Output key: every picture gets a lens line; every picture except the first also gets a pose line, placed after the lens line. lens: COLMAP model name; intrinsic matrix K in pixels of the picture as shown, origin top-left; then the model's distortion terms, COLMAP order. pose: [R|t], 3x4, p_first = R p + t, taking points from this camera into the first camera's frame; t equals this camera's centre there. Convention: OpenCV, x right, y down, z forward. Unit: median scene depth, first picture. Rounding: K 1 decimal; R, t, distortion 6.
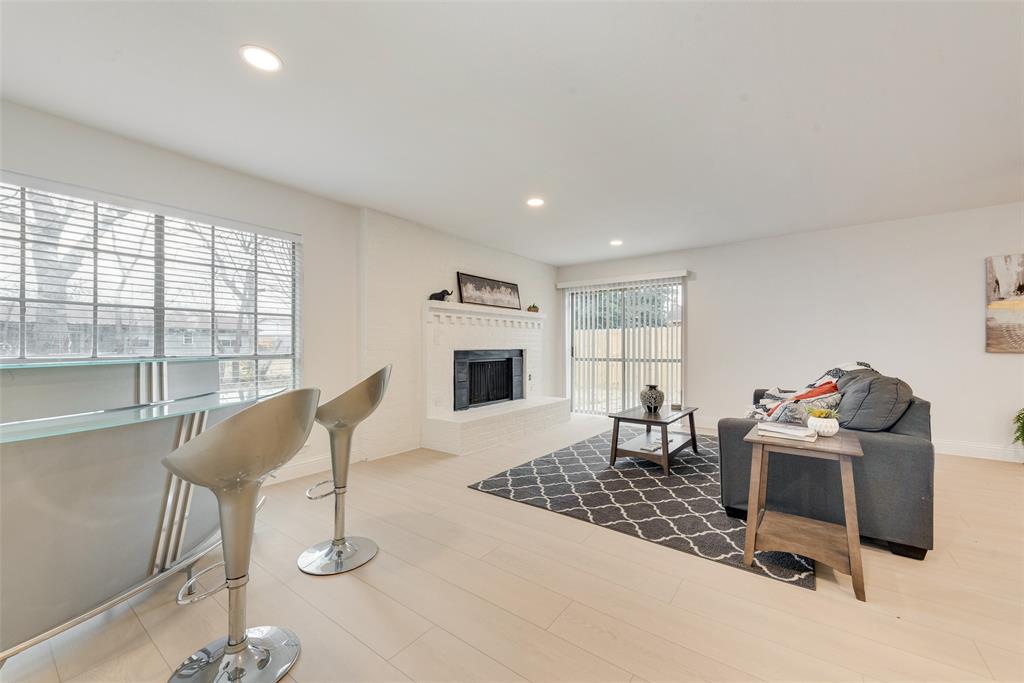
lens RADIAL K [[402.6, 0, 512.9], [0, 402.6, 344.3], [0, 0, 1]] dist [0.011456, -0.000007]
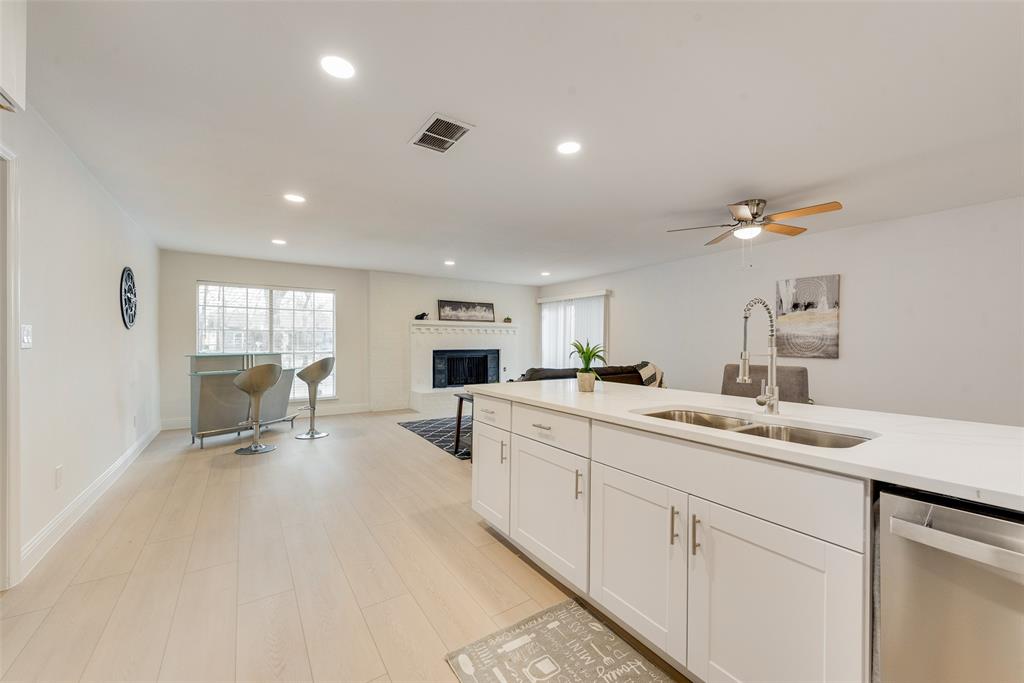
lens RADIAL K [[402.6, 0, 510.2], [0, 402.6, 341.6], [0, 0, 1]] dist [0.011456, -0.000007]
pose [[0.936657, 0.003077, -0.350233, 0.656698], [-0.002132, 0.999993, 0.003083, -0.022207], [0.350240, -0.002141, 0.936657, -0.363905]]
